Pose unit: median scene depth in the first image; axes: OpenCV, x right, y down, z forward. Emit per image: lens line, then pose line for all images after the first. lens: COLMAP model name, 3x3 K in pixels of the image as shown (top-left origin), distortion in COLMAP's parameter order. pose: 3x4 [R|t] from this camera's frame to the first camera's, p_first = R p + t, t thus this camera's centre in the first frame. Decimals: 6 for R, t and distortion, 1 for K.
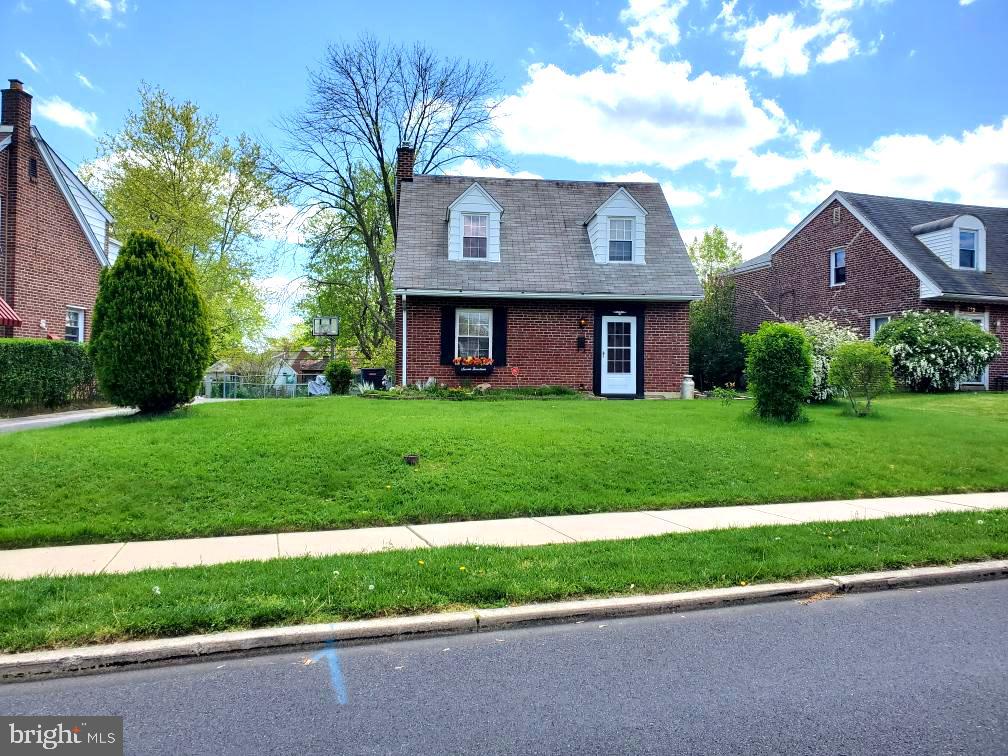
lens RADIAL K [[790.8, 0, 500.7], [0, 790.8, 380.4], [0, 0, 1]] dist [0.073363, -0.103718]
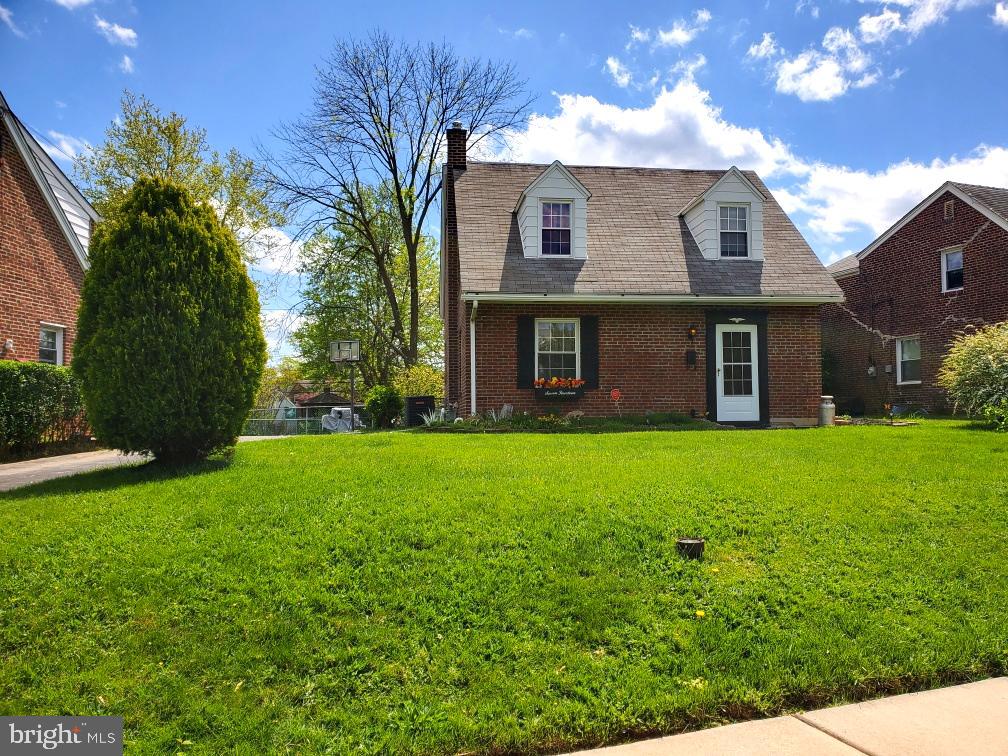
lens RADIAL K [[790.7, 0, 509.4], [0, 790.7, 386.4], [0, 0, 1]] dist [0.075993, -0.109370]
pose [[0.999389, -0.017604, 0.030179, -0.106648], [0.018580, 0.999304, -0.032350, 0.003560], [-0.029588, 0.032891, 0.999021, 0.201802]]
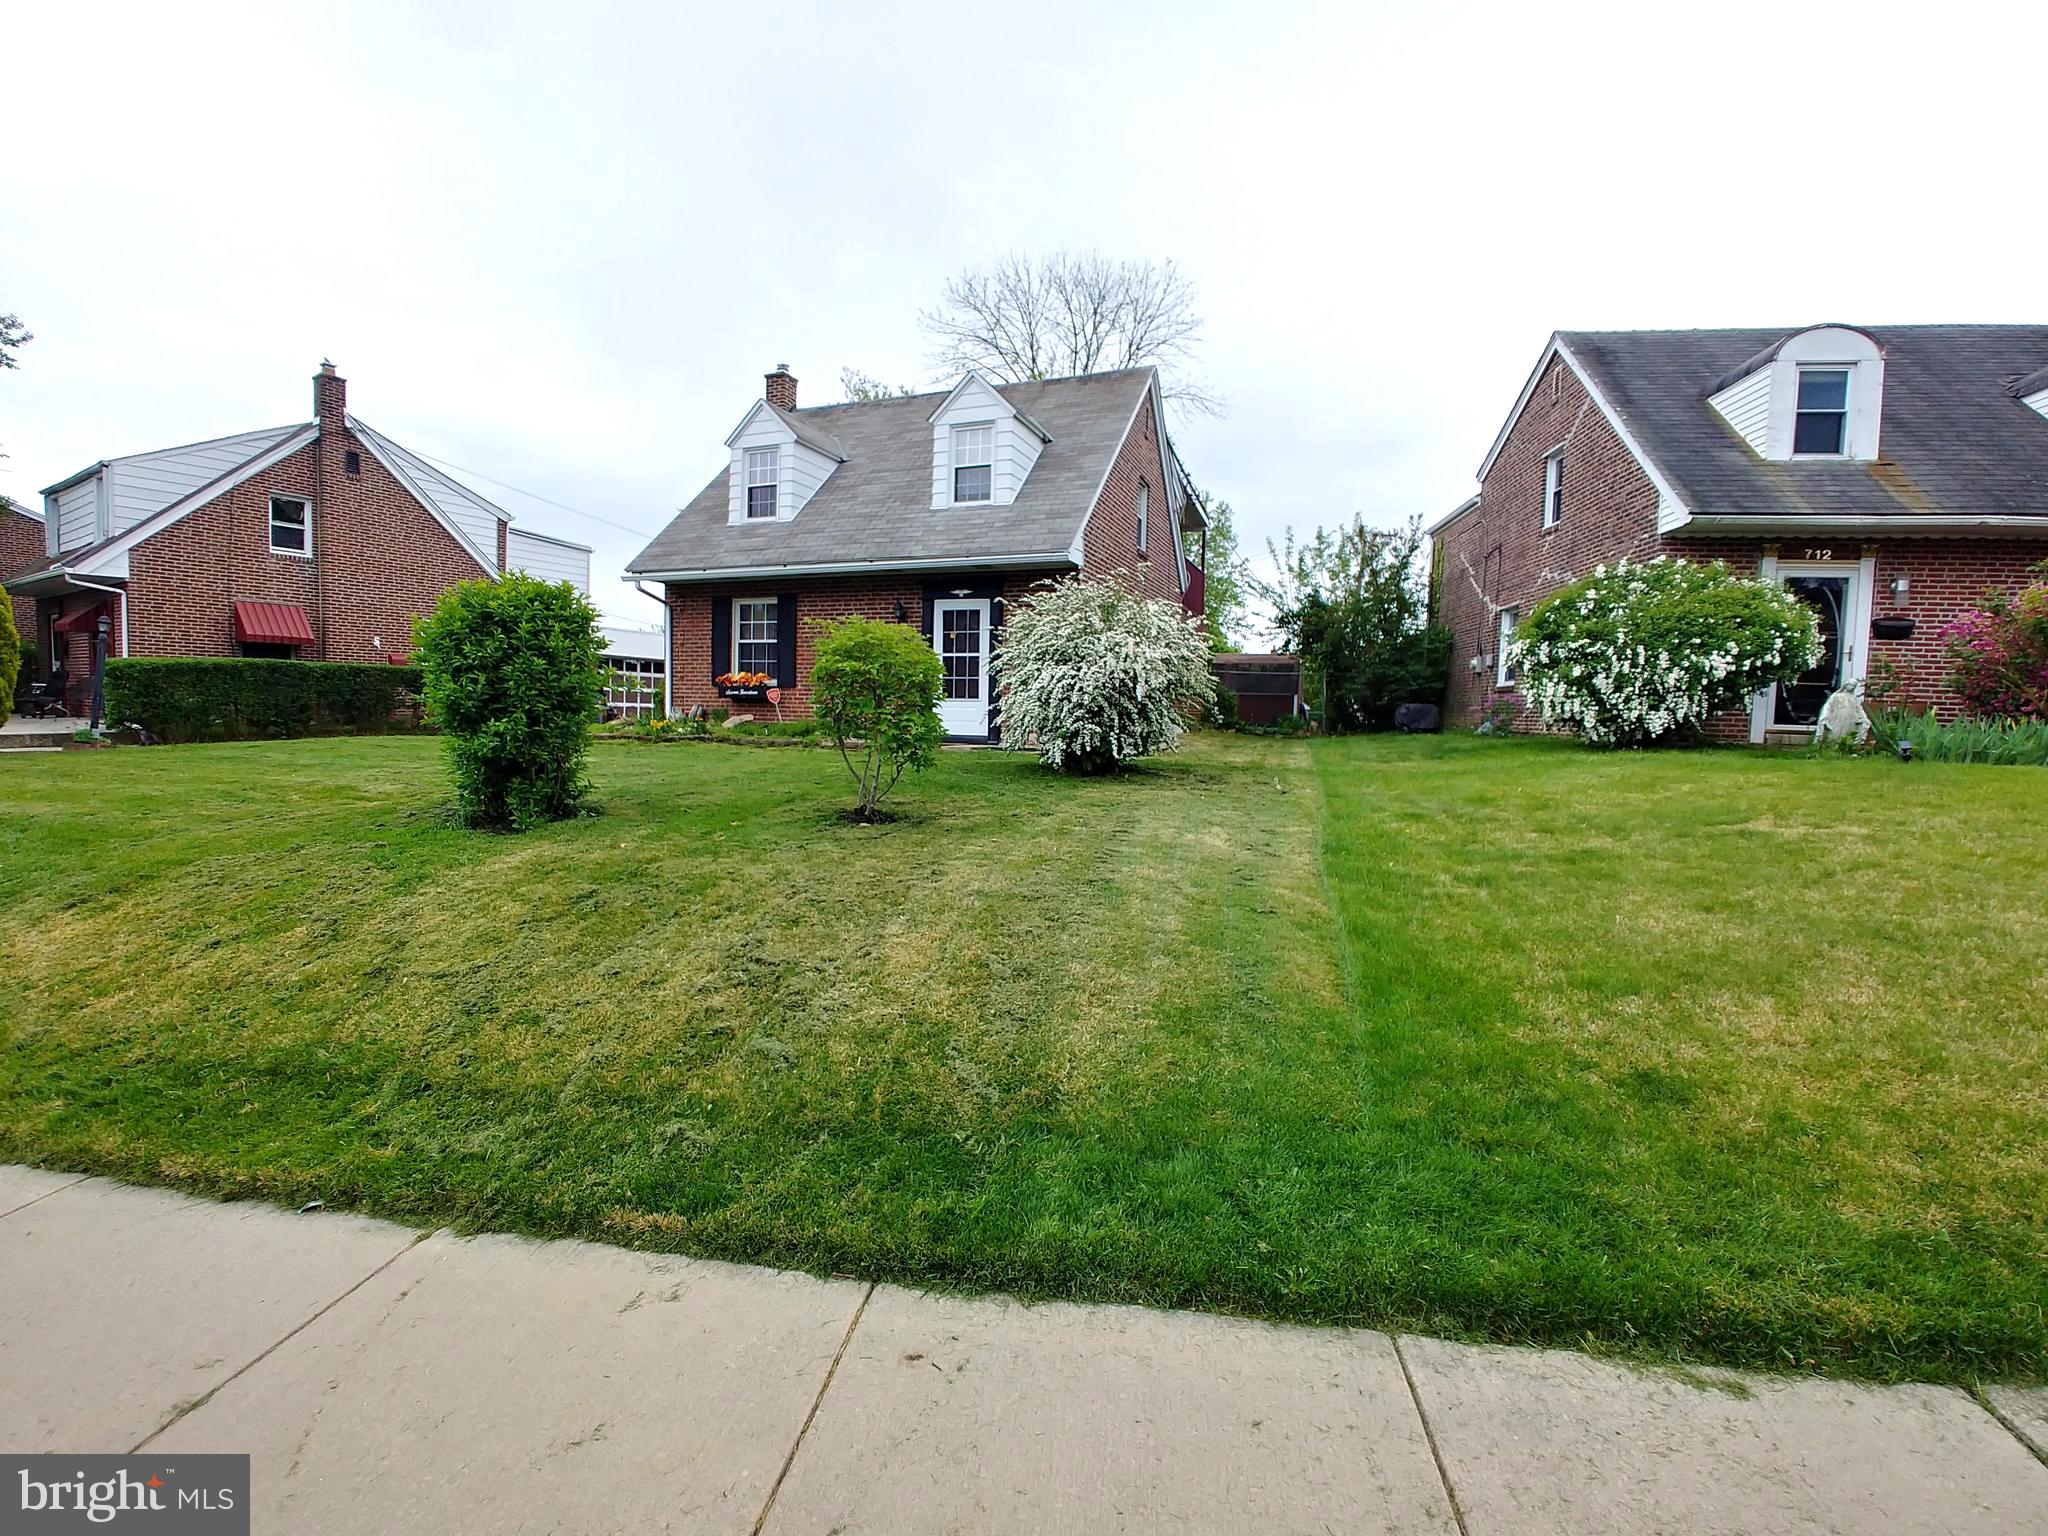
lens RADIAL K [[897.4, 0, 1016.1], [0, 897.4, 774.8], [0, 0, 1]] dist [-0.022752, -0.000037]
pose [[0.887621, 0.042173, -0.458639, 0.487889], [-0.008747, 0.997163, 0.074764, -0.003379], [0.460491, -0.062351, 0.885472, 0.437689]]
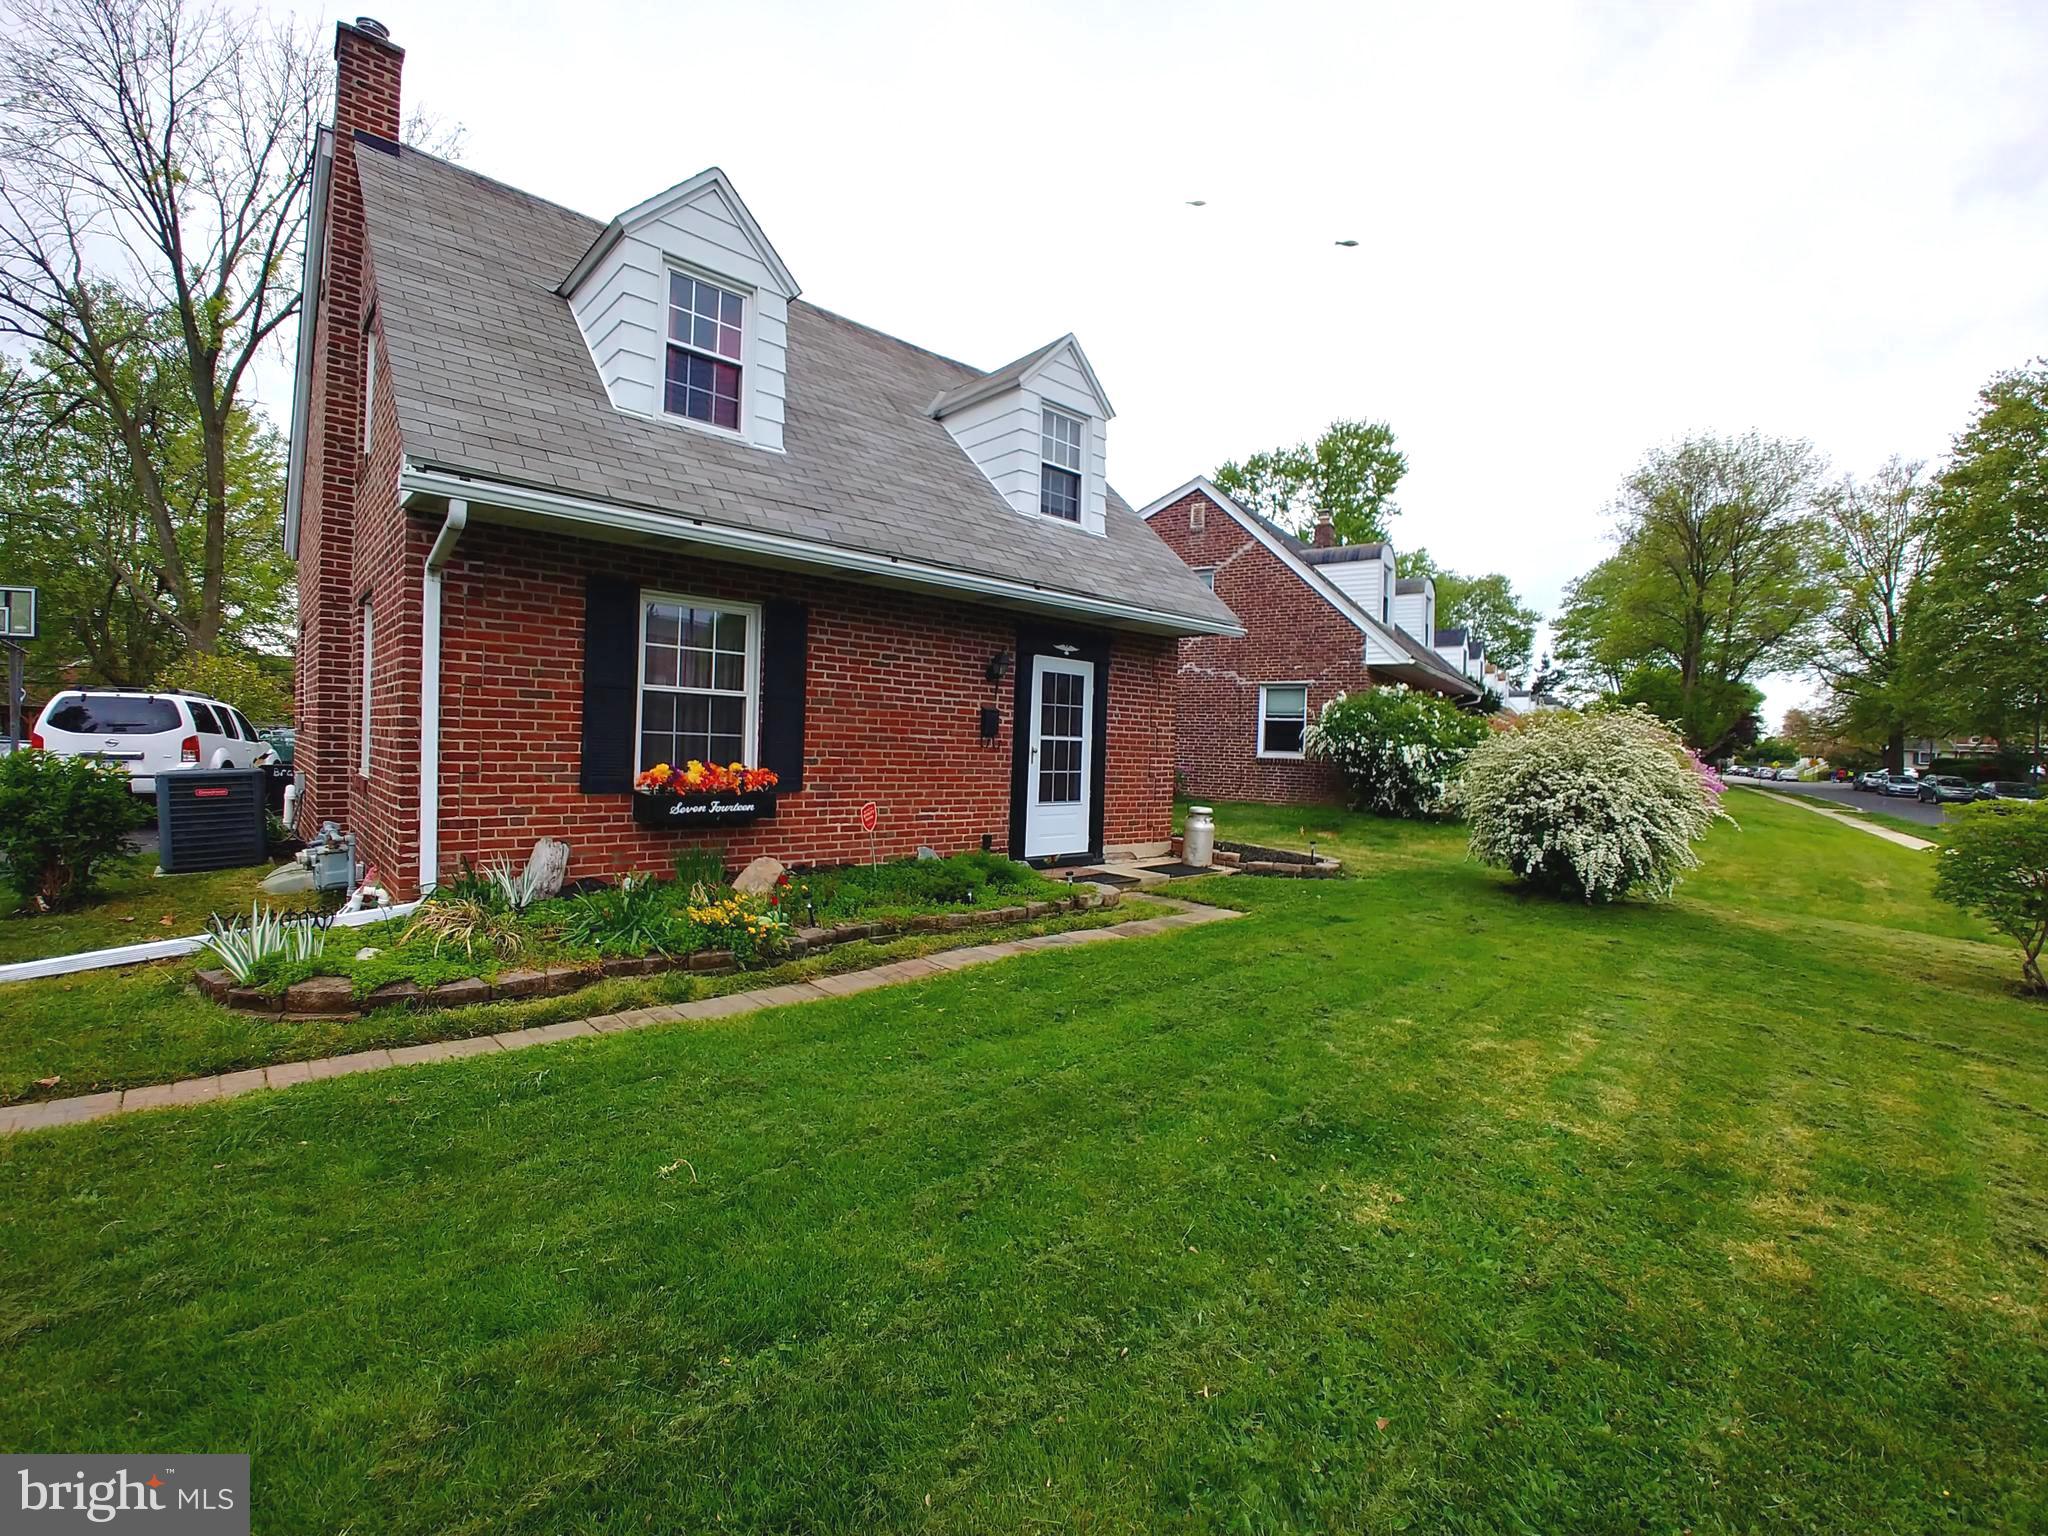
lens RADIAL K [[907.5, 0, 1024.0], [0, 907.5, 768.0], [0, 0, 1]] dist [-0.028696, 0.000340]
pose [[0.797879, 0.002035, 0.602815, -0.138113], [-0.031235, 0.998791, 0.037971, -0.043277], [-0.602008, -0.049125, 0.796977, 0.651757]]
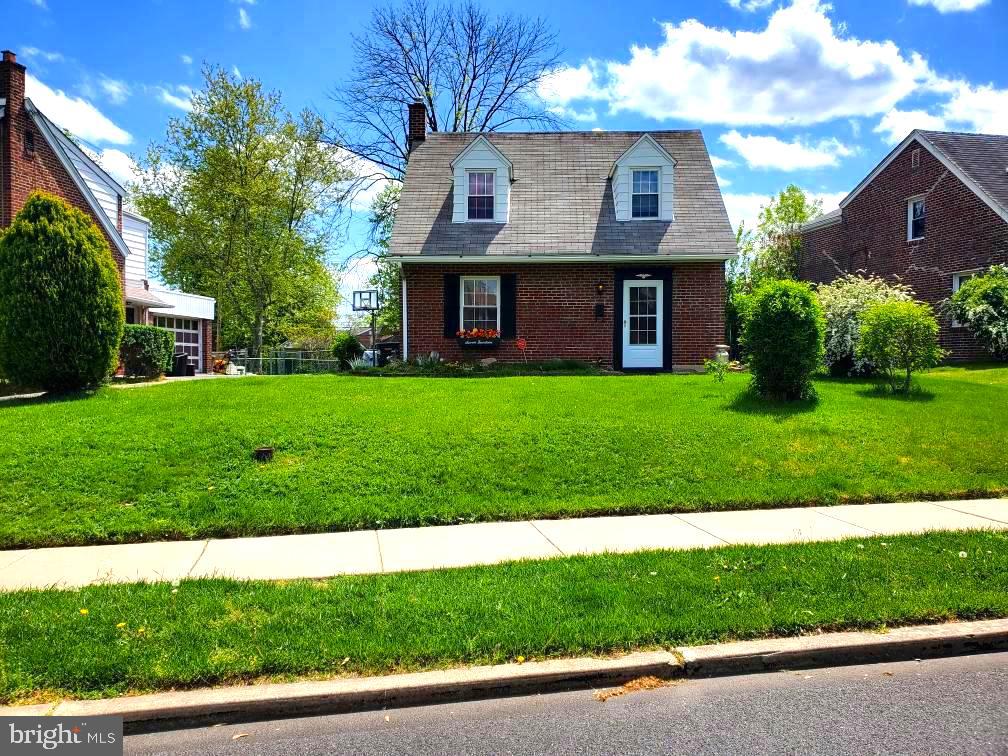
lens RADIAL K [[787.8, 0, 492.4], [0, 787.8, 386.1], [0, 0, 1]] dist [0.054428, -0.067244]
pose [[0.991241, -0.006176, -0.131924, 0.098286], [0.011510, 0.999145, 0.039707, 0.000581], [0.131566, -0.040878, 0.990464, 0.094884]]
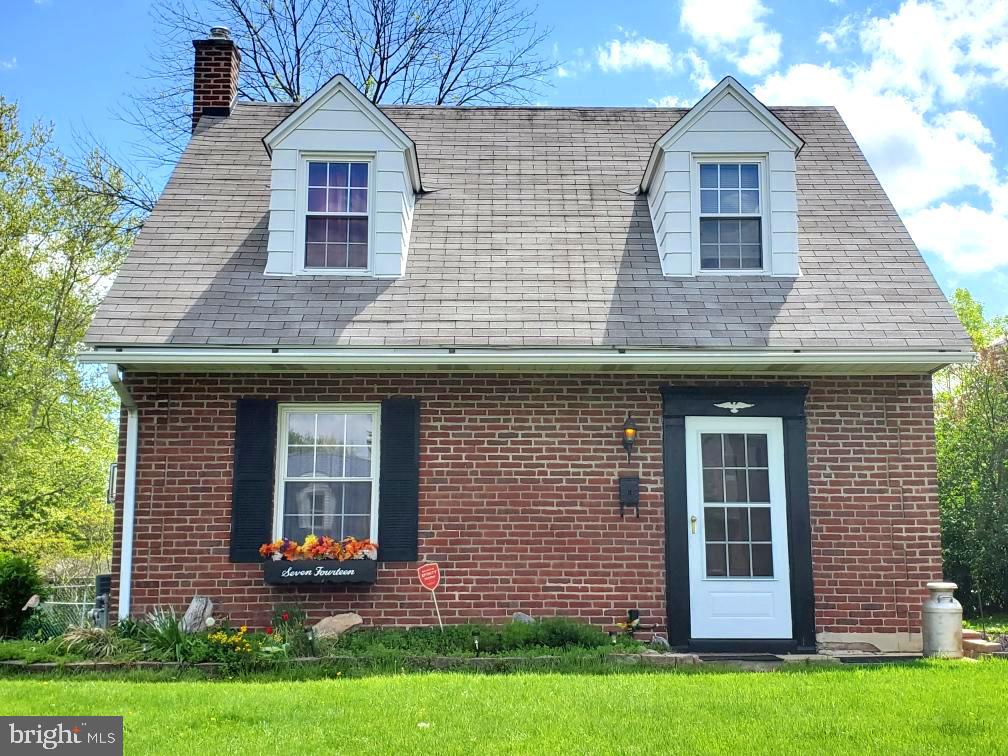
lens RADIAL K [[1276.1, 0, 517.7], [0, 1276.1, 374.5], [0, 0, 1]] dist [0.282579, -1.174382]
pose [[0.997543, -0.022732, -0.066260, 0.091035], [0.011803, 0.986904, -0.160875, -0.007375], [0.069049, 0.159698, 0.984748, 0.415411]]
